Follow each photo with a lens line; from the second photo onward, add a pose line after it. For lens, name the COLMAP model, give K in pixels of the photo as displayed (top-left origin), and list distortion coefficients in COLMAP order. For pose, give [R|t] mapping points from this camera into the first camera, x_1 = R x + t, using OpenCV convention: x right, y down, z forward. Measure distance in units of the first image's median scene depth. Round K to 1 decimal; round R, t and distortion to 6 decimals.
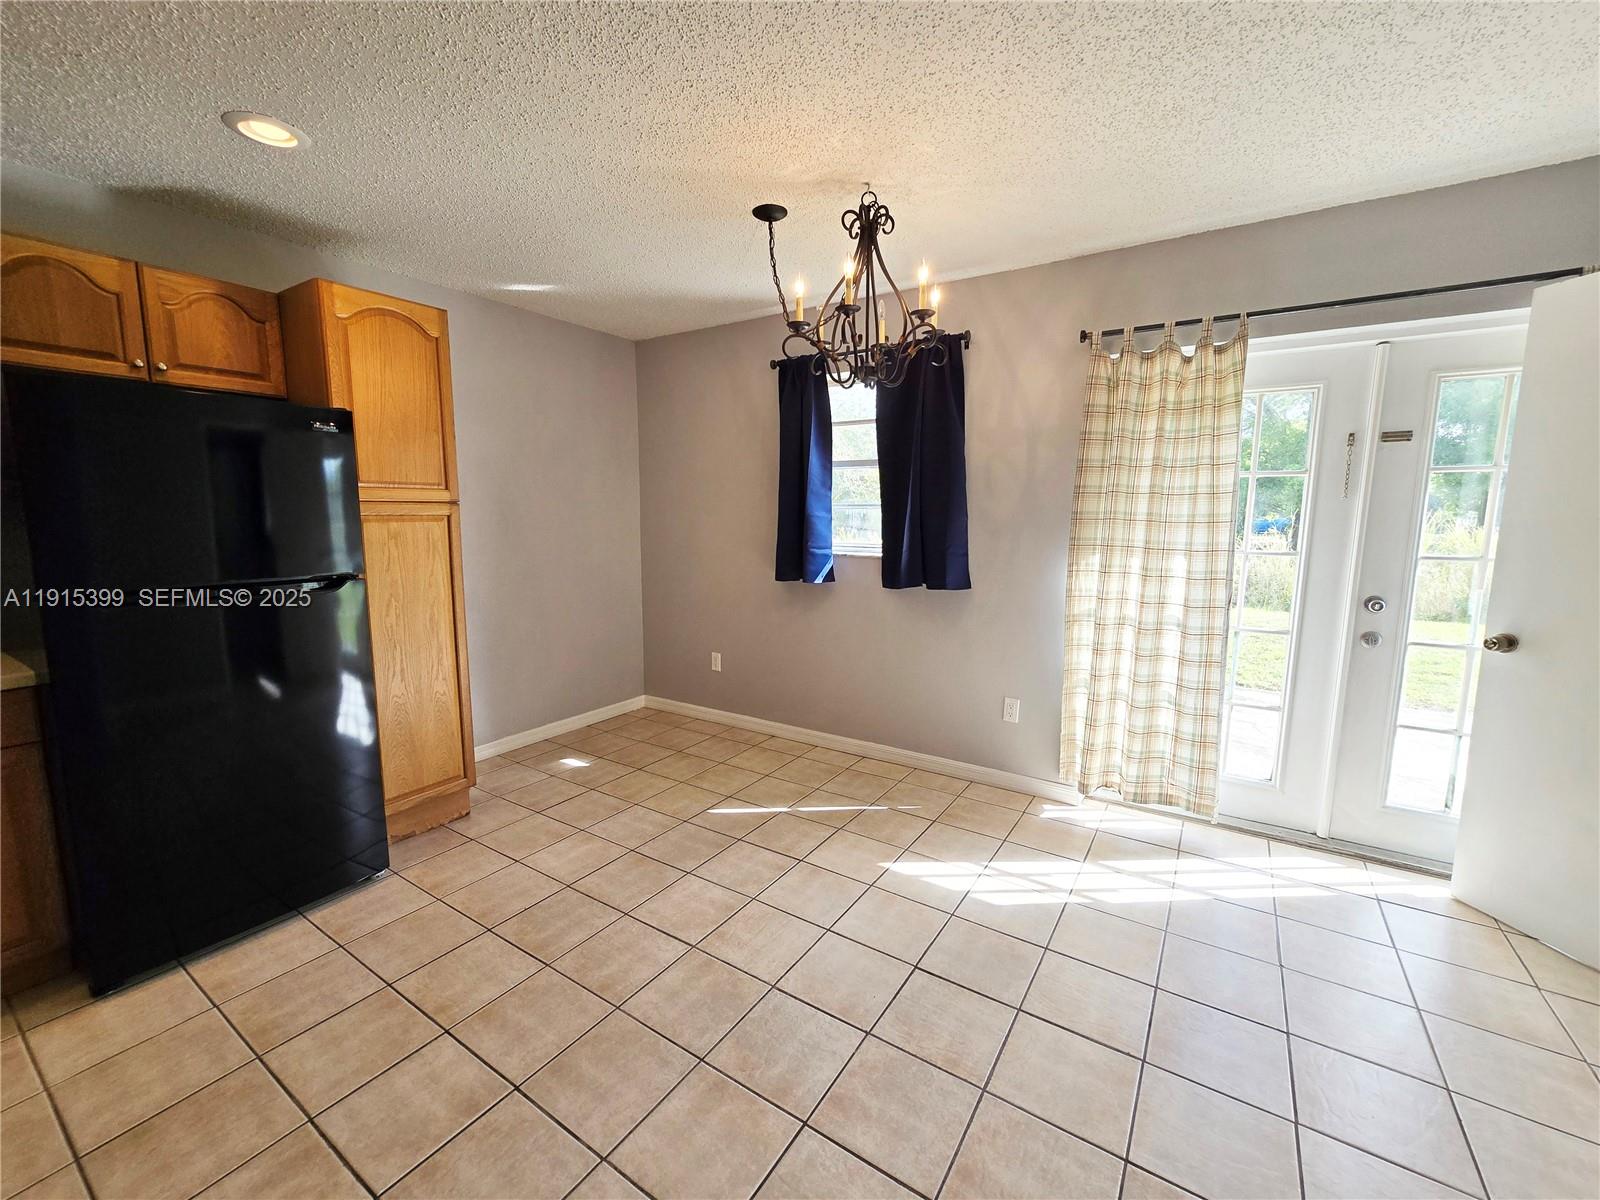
lens RADIAL K [[656.2, 0, 799.9], [0, 656.2, 600.0], [0, 0, 1]] dist [-0.003186, -0.000214]
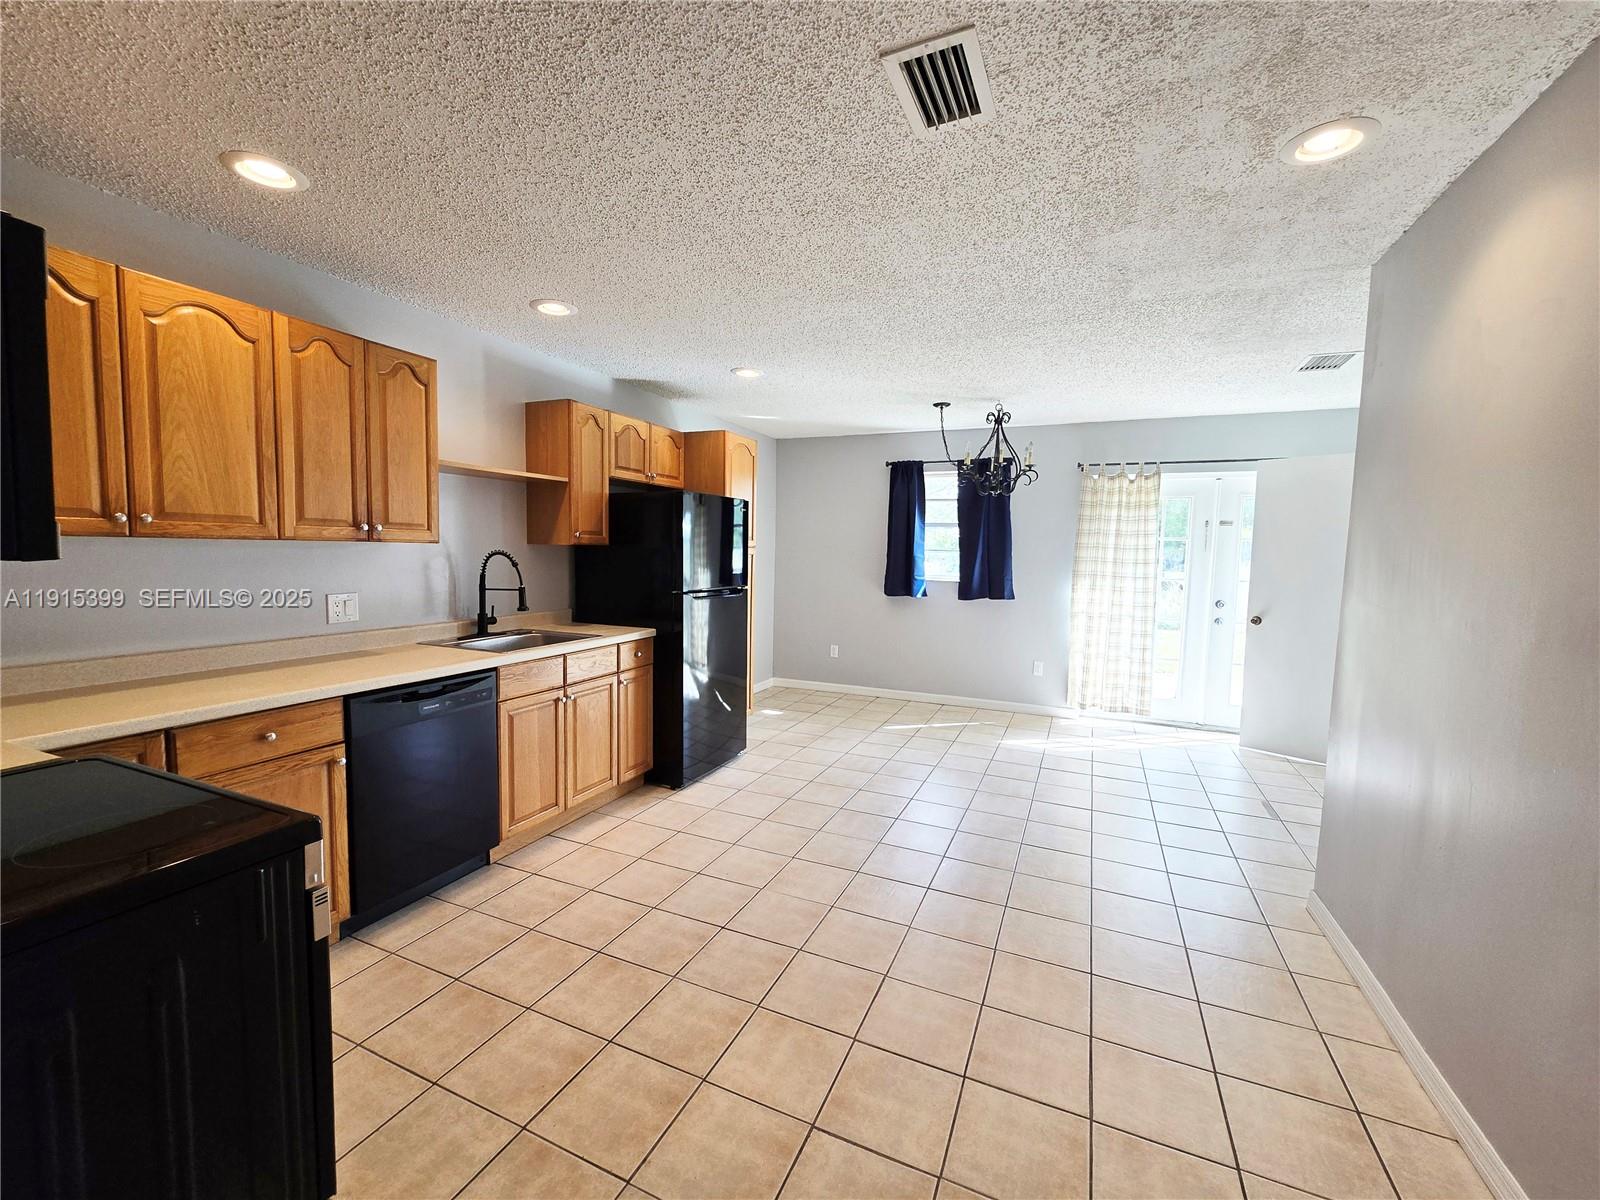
lens RADIAL K [[656.2, 0, 798.6], [0, 656.2, 601.8], [0, 0, 1]] dist [-0.003186, -0.000214]
pose [[0.985937, 0.000454, 0.167115, -0.691938], [0.007888, 0.998755, -0.049253, 0.082419], [-0.166929, 0.049879, 0.984706, -0.723922]]
